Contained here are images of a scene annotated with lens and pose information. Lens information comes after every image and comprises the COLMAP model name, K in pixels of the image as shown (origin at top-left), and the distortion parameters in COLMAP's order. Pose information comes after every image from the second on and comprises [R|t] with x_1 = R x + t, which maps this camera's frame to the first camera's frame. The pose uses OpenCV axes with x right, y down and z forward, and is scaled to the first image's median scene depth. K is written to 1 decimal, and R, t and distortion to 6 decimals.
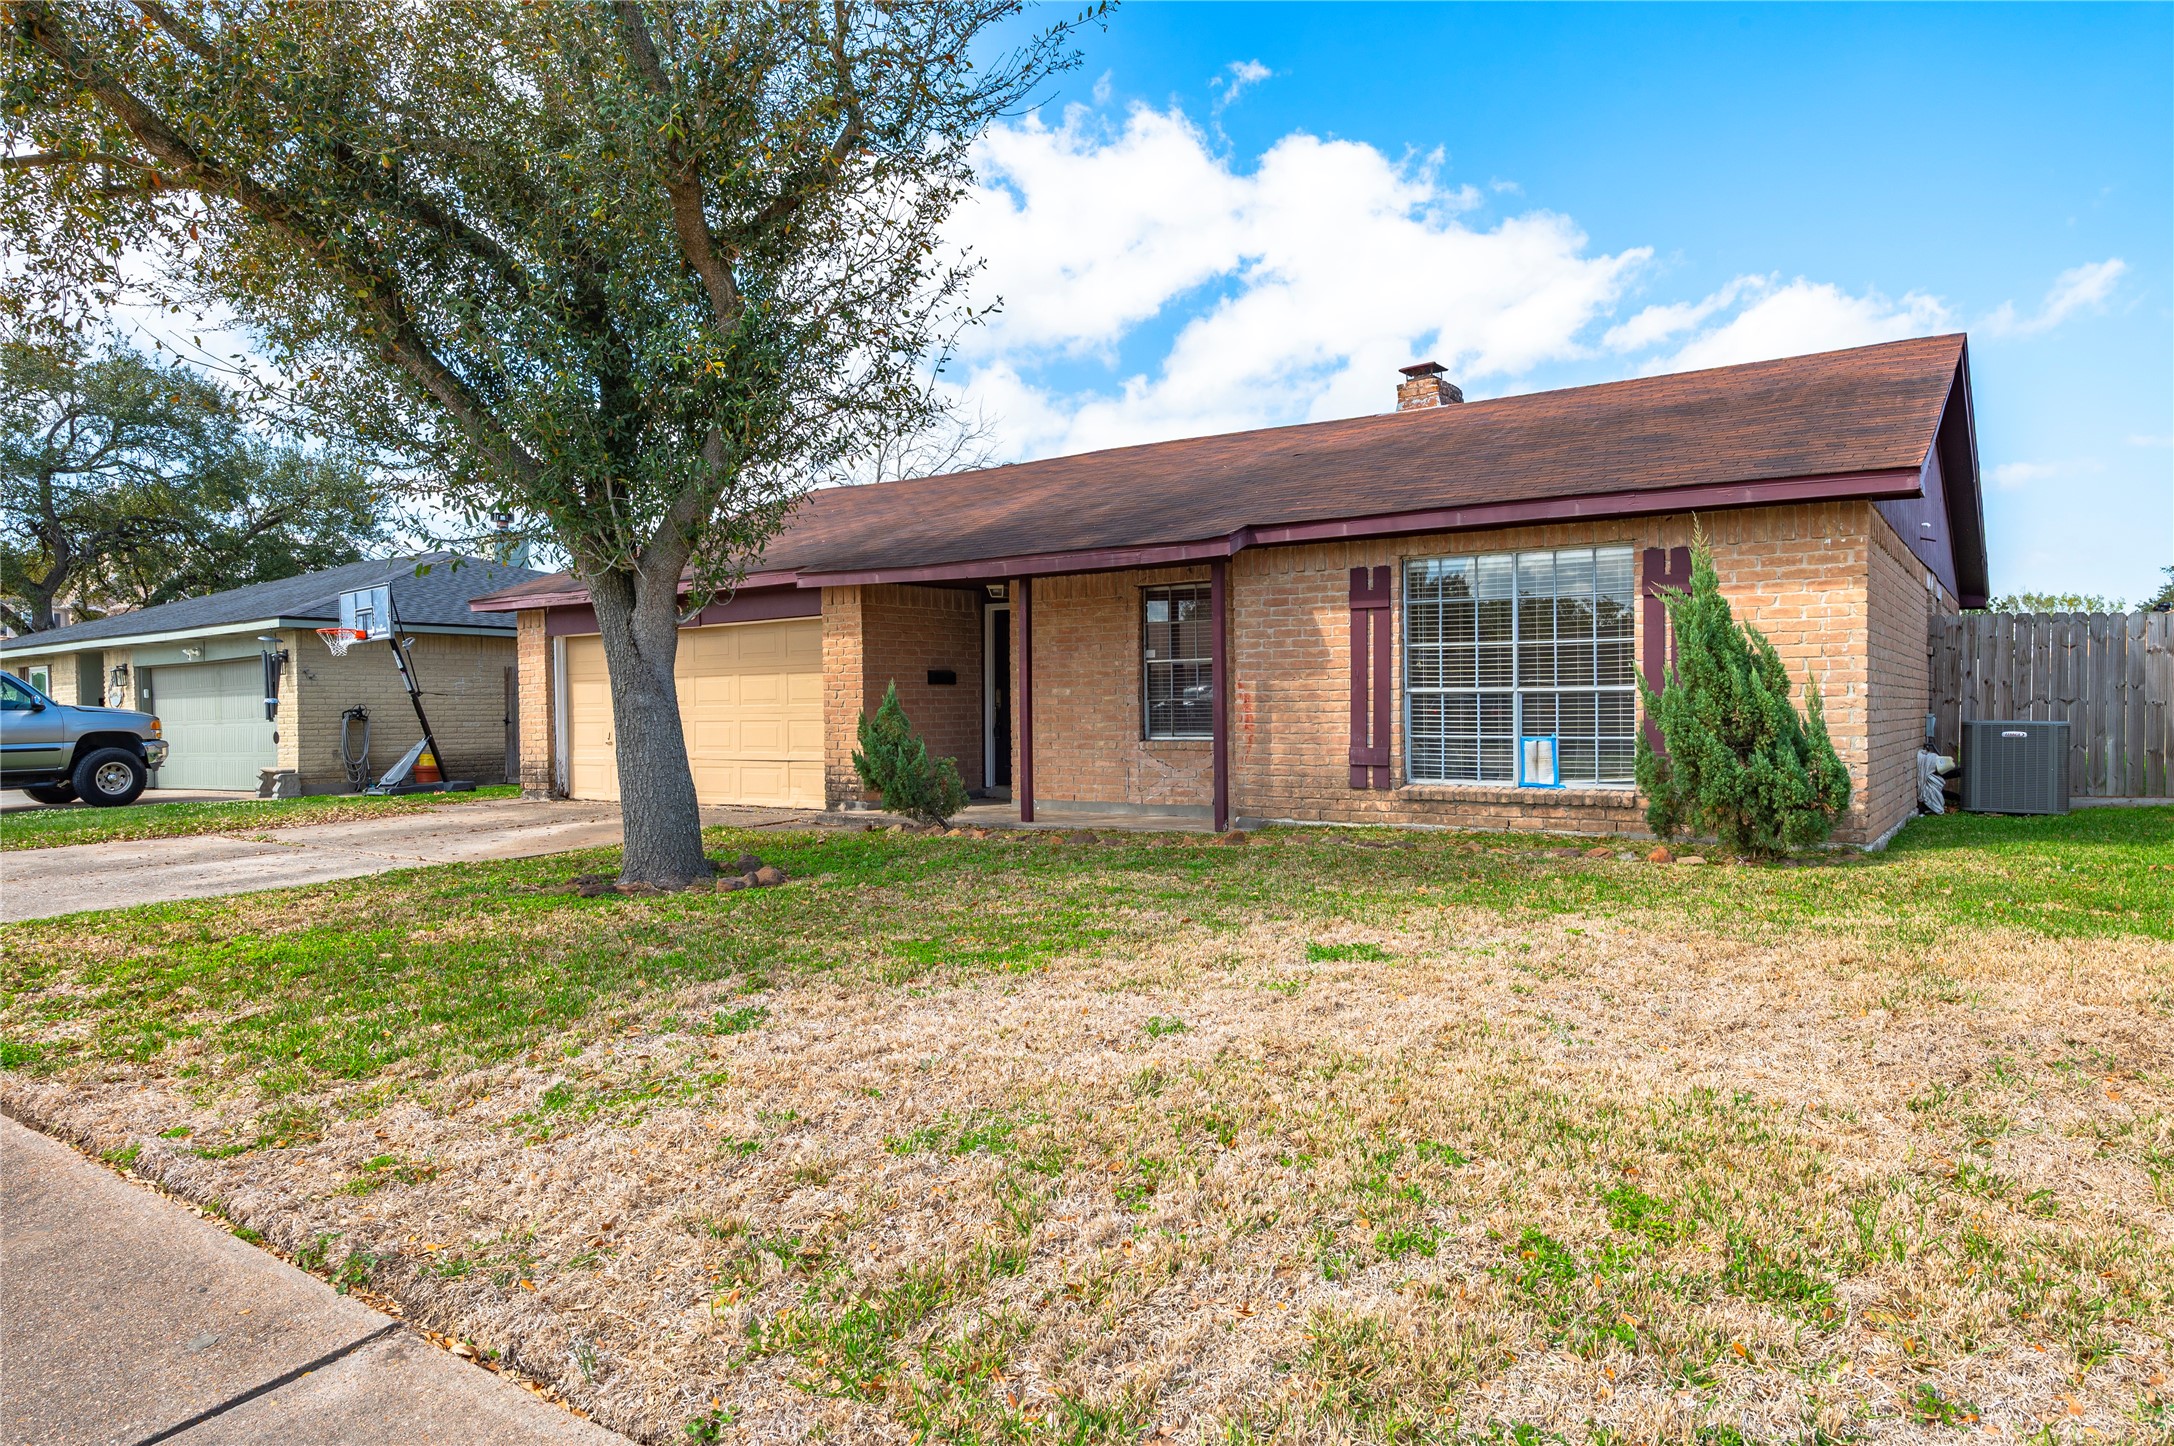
lens RADIAL K [[1423.5, 0, 1080.4], [0, 1423.5, 724.4], [0, 0, 1]] dist [0.040816, 0.000969]
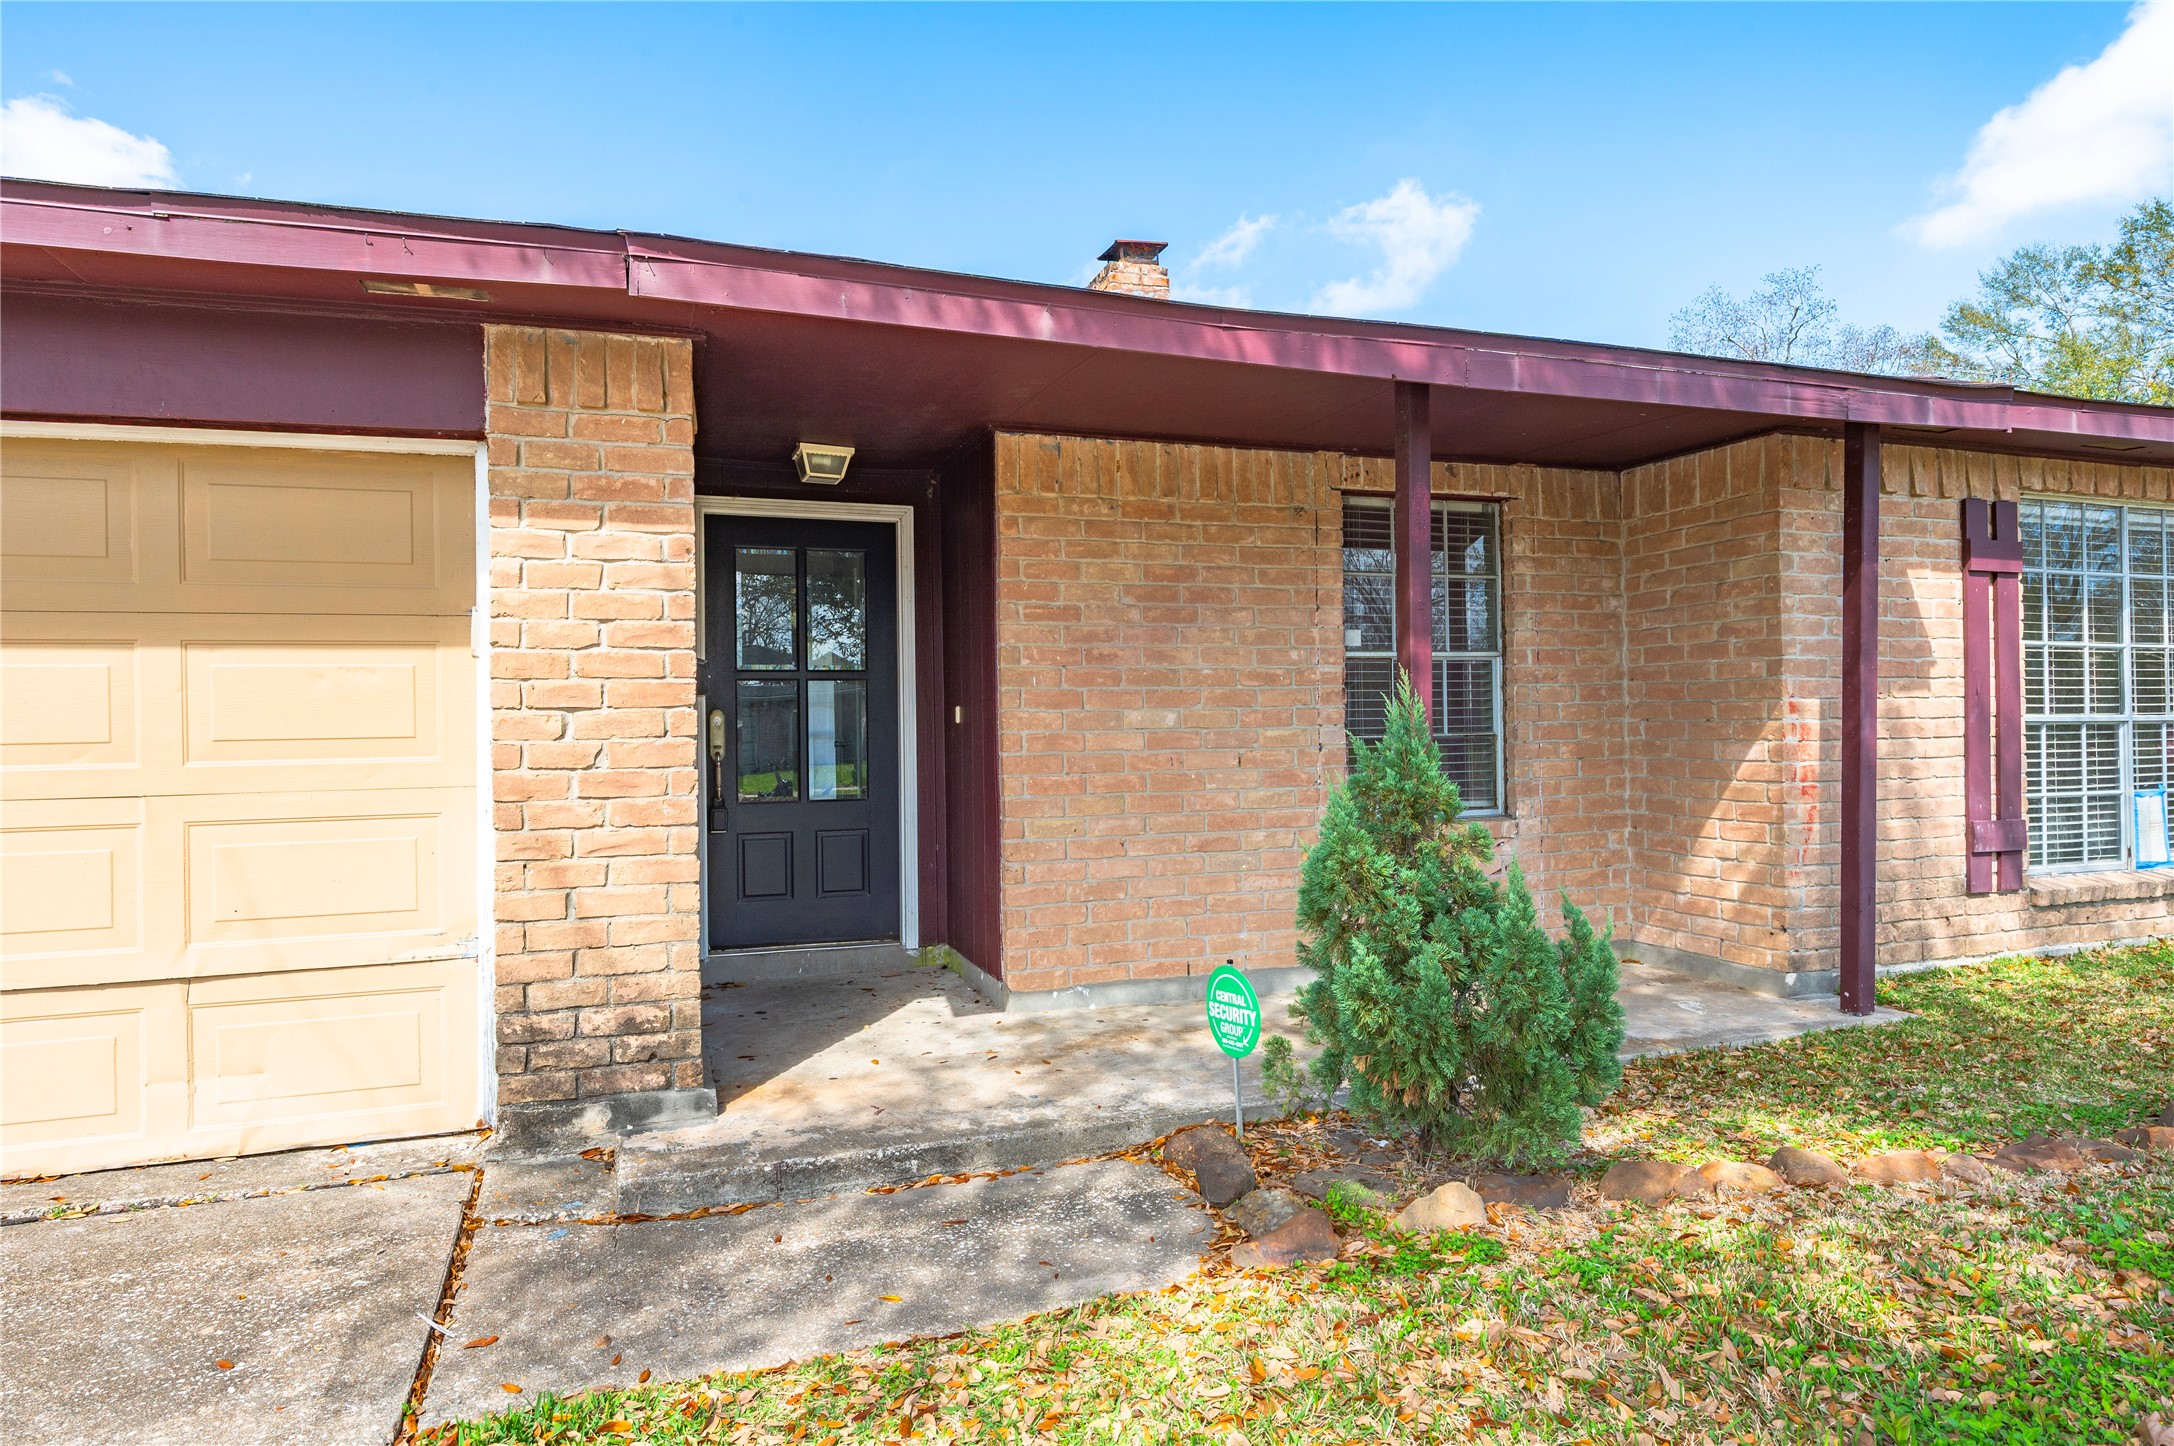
lens RADIAL K [[1277.1, 0, 1094.0], [0, 1277.1, 724.7], [0, 0, 1]] dist [0.004686, 0.001004]
pose [[0.572801, -0.005169, 0.819678, -0.408427], [0.013205, 0.999909, -0.002923, -0.024309], [-0.819588, 0.012498, 0.572817, 0.988515]]
